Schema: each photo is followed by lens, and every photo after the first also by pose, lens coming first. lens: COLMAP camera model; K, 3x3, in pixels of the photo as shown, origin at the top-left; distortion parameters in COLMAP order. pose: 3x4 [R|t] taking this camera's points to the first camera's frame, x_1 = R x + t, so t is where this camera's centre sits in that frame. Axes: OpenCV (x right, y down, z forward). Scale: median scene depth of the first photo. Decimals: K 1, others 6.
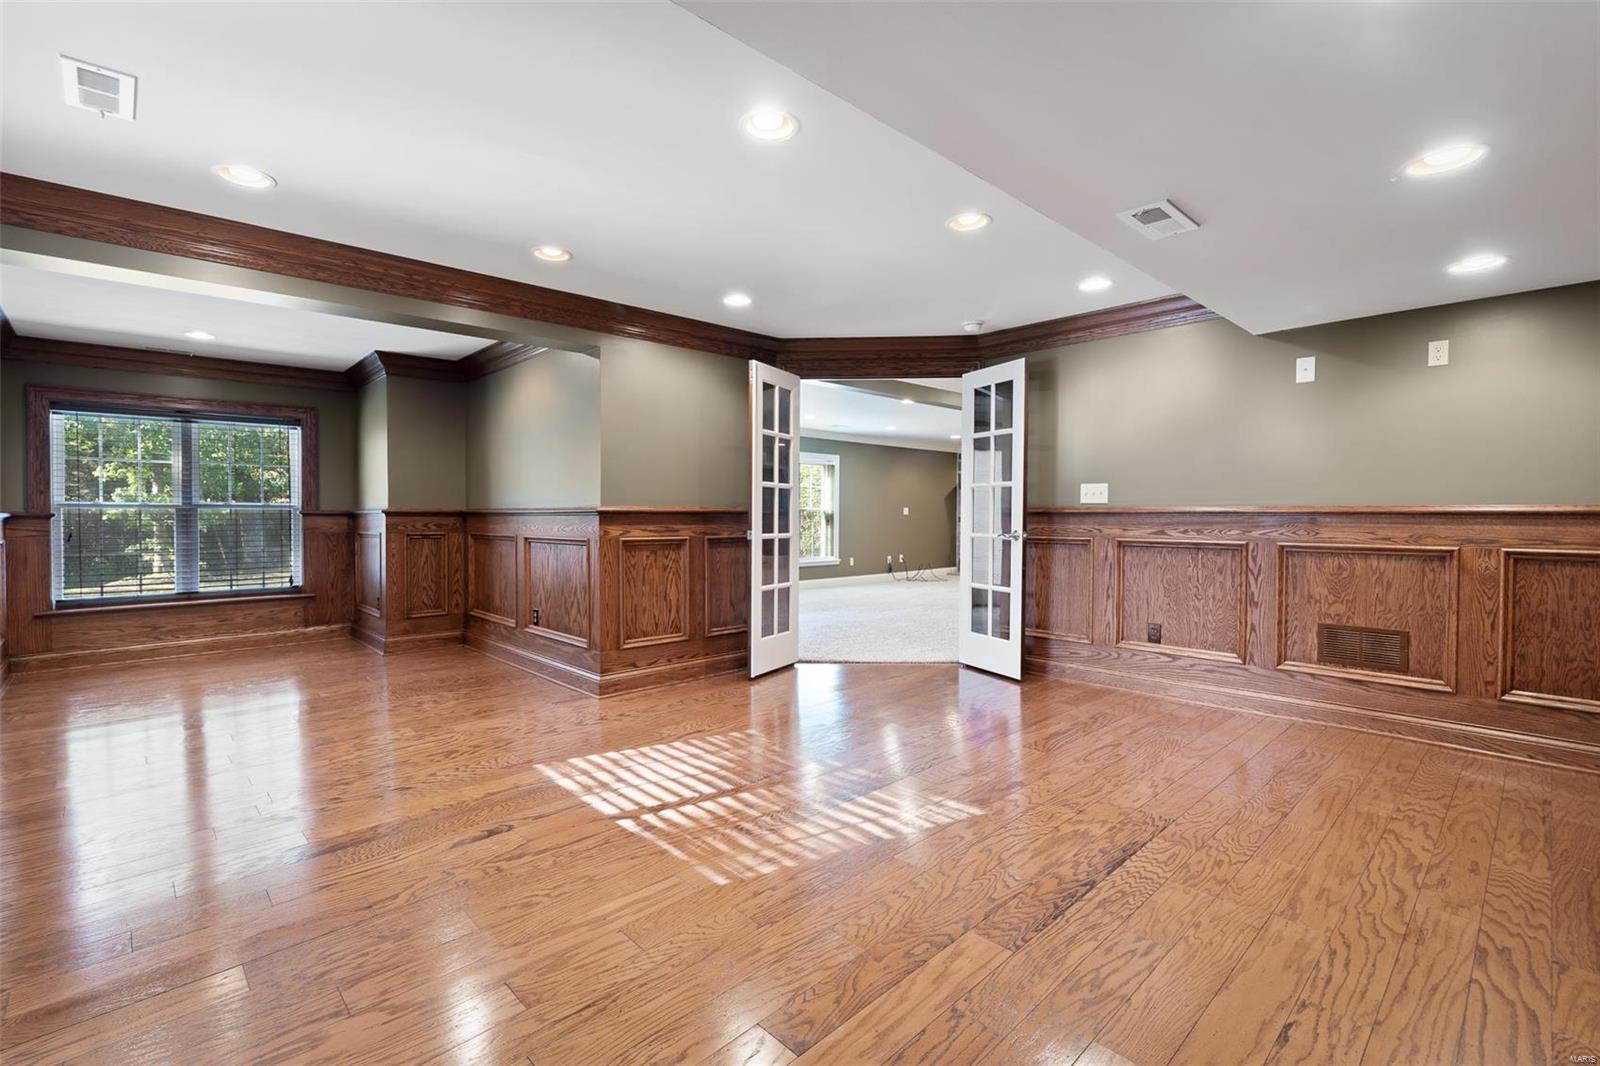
lens RADIAL K [[712.3, 0, 783.3], [0, 712.3, 507.7], [0, 0, 1]] dist [-0.001041, -0.000256]
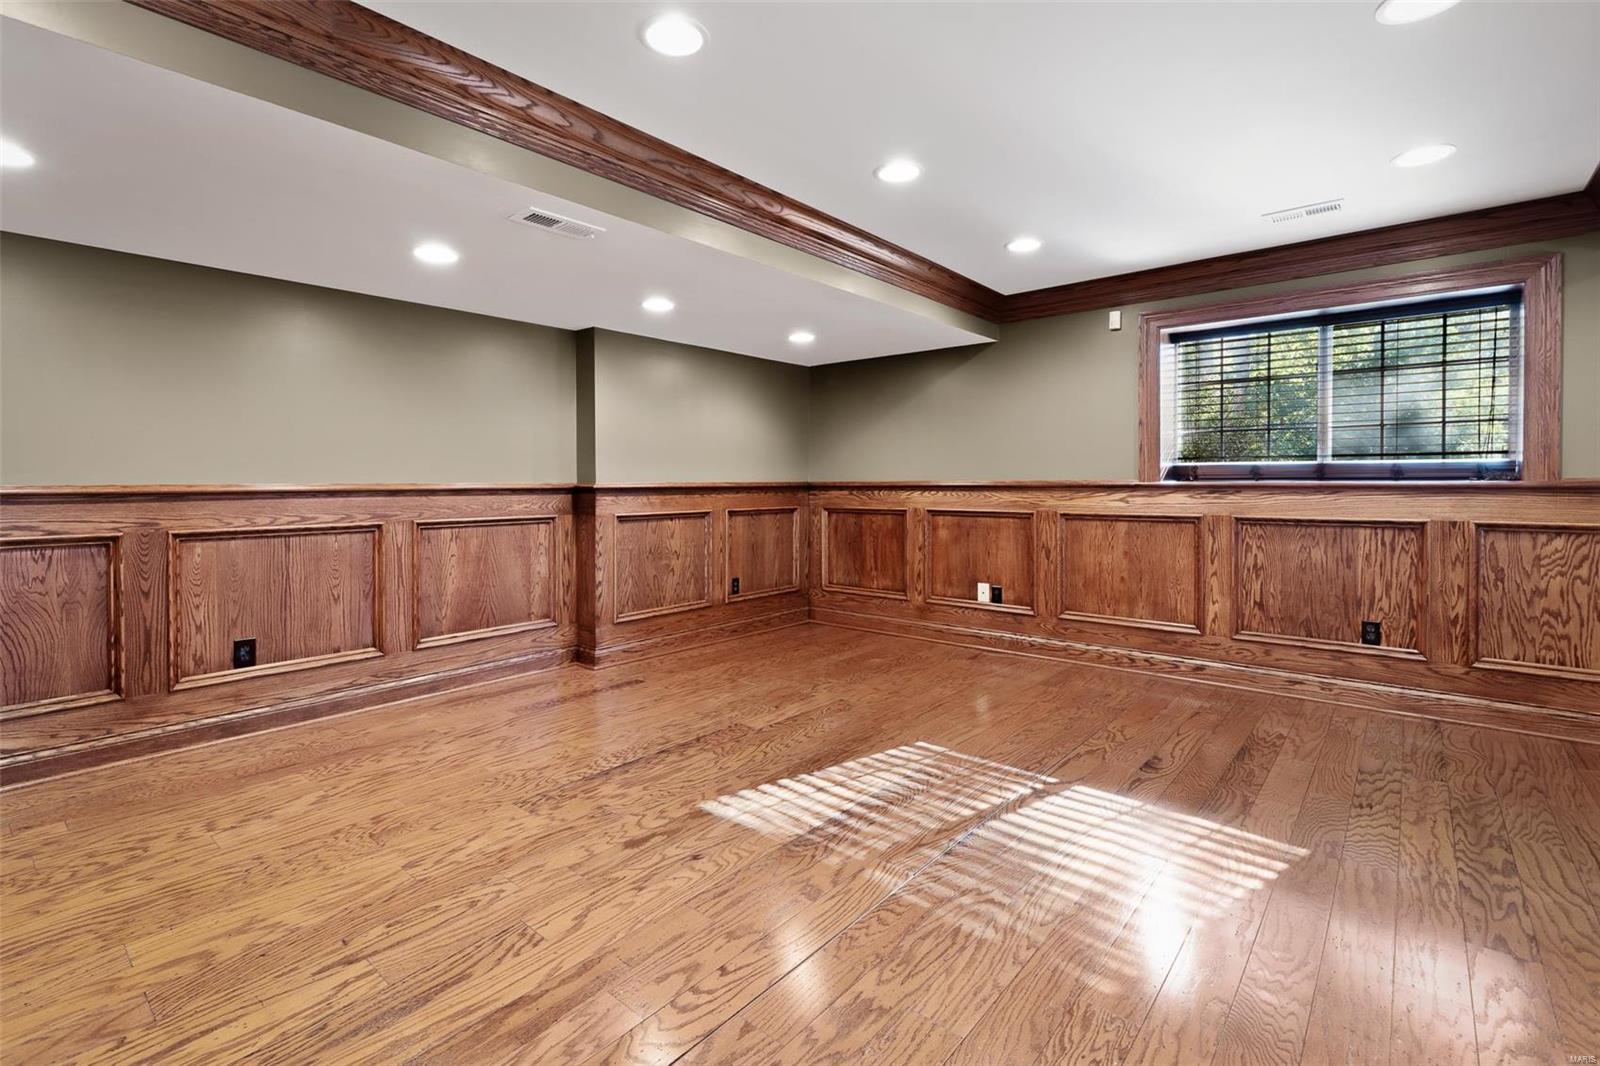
lens RADIAL K [[712.3, 0, 783.3], [0, 712.3, 507.7], [0, 0, 1]] dist [-0.001041, -0.000256]
pose [[-0.994932, 0.010693, -0.099976, 0.264456], [0.007829, 0.999549, 0.028992, 0.006091], [0.100241, 0.028062, -0.994567, 1.934956]]
